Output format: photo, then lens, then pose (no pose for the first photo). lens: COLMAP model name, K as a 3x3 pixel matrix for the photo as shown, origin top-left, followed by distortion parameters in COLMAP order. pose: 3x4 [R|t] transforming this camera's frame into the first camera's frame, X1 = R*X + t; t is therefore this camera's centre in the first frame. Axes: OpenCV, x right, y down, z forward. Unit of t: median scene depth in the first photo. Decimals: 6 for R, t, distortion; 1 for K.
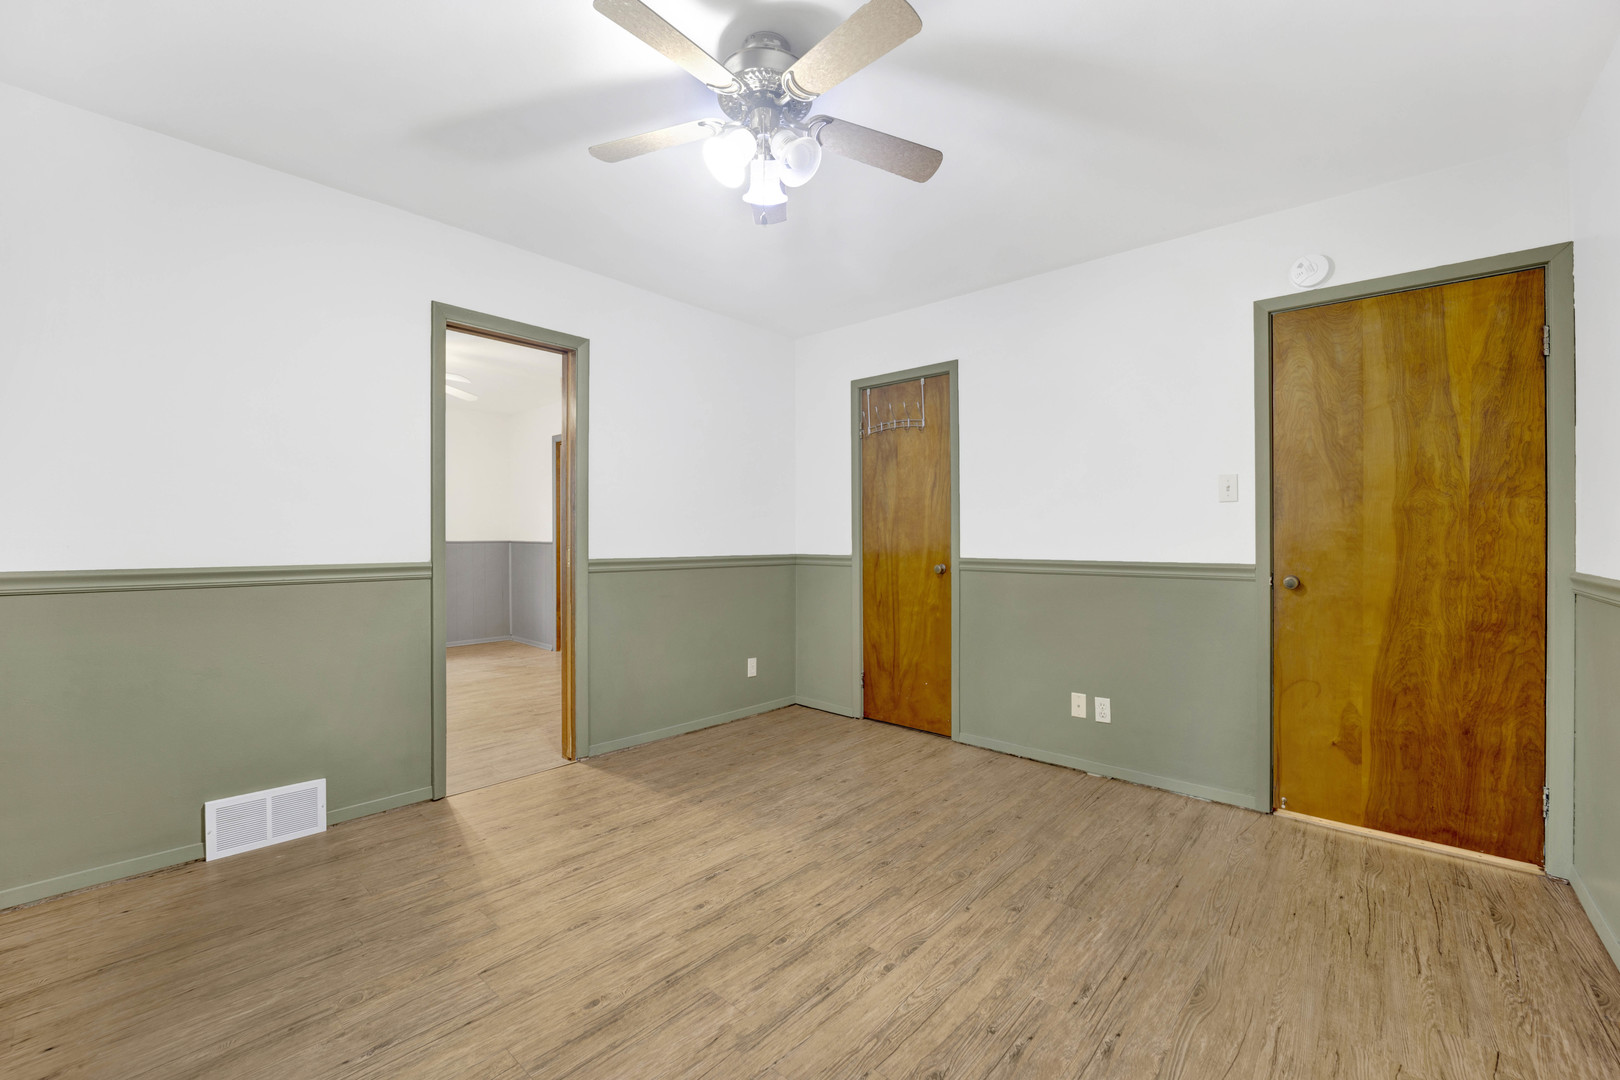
lens RADIAL K [[661.3, 0, 798.8], [0, 661.3, 539.8], [0, 0, 1]] dist [-0.019783, -0.000954]
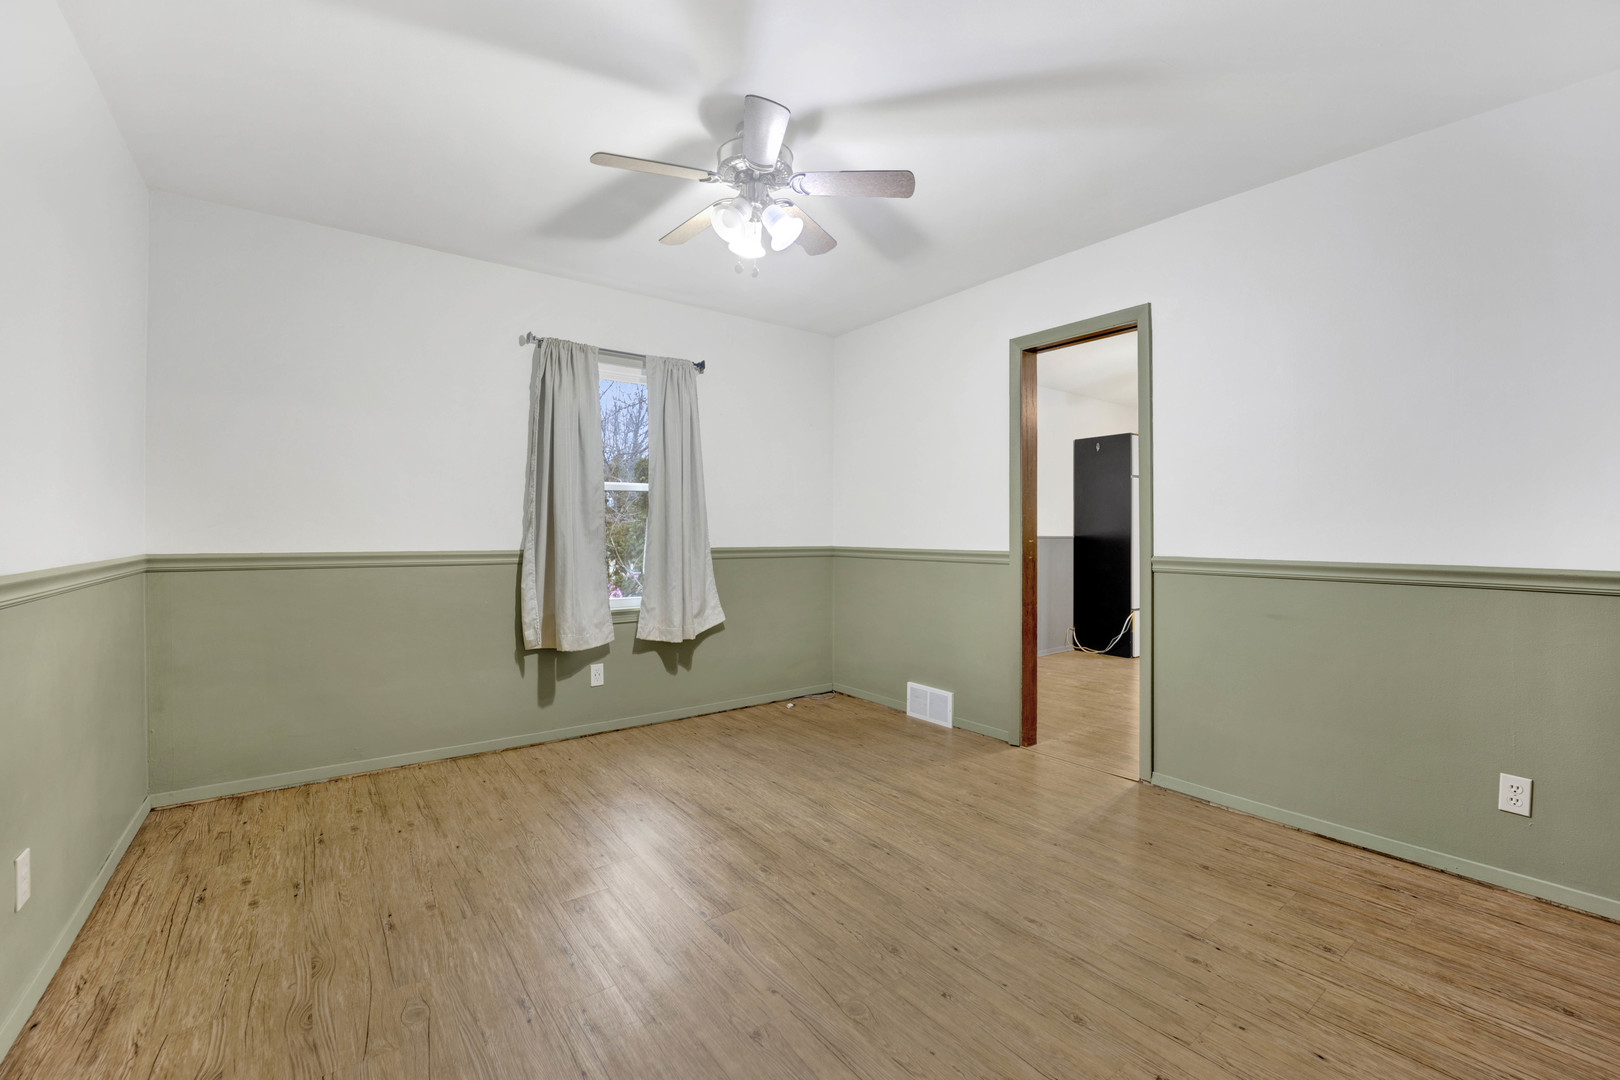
lens RADIAL K [[661.3, 0, 799.0], [0, 661.3, 535.4], [0, 0, 1]] dist [-0.019783, -0.000954]
pose [[-0.188507, 0.000095, -0.982072, 0.864007], [-0.002850, 0.999996, 0.000644, 0.004027], [0.982068, 0.002920, -0.188506, 0.983435]]
